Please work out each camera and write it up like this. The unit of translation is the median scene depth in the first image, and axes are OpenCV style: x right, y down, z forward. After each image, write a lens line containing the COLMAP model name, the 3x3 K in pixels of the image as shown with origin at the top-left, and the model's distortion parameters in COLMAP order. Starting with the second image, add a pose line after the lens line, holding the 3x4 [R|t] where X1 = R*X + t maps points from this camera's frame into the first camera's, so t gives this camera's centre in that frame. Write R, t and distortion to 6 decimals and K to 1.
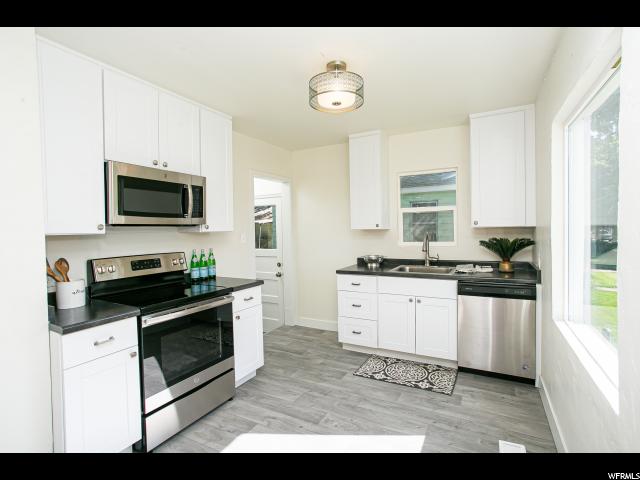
lens RADIAL K [[306.2, 0, 334.1], [0, 306.2, 233.4], [0, 0, 1]] dist [0.000560, 0.000173]
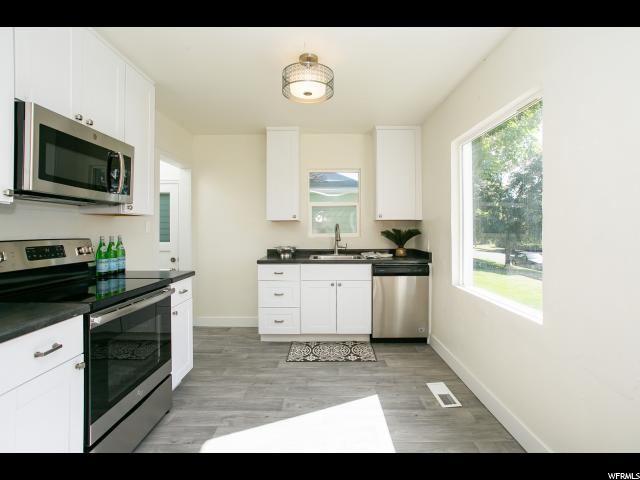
lens RADIAL K [[304.7, 0, 322.4], [0, 304.7, 225.7], [0, 0, 1]] dist [-0.002100, 0.019290]
pose [[0.895569, 0.020363, 0.444455, -0.296391], [-0.006161, 0.999424, -0.033375, 0.048437], [-0.444879, 0.027152, 0.895179, 0.036729]]
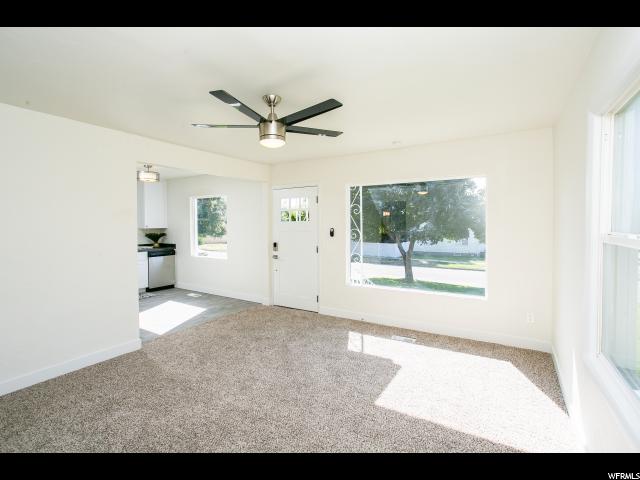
lens RADIAL K [[315.6, 0, 324.1], [0, 315.6, 229.5], [0, 0, 1]] dist [-0.000224, -0.000114]
pose [[0.079604, 0.002211, 0.996824, -1.902202], [0.025068, 0.999677, -0.004220, 0.034275], [-0.996511, 0.025325, 0.079523, -0.522793]]
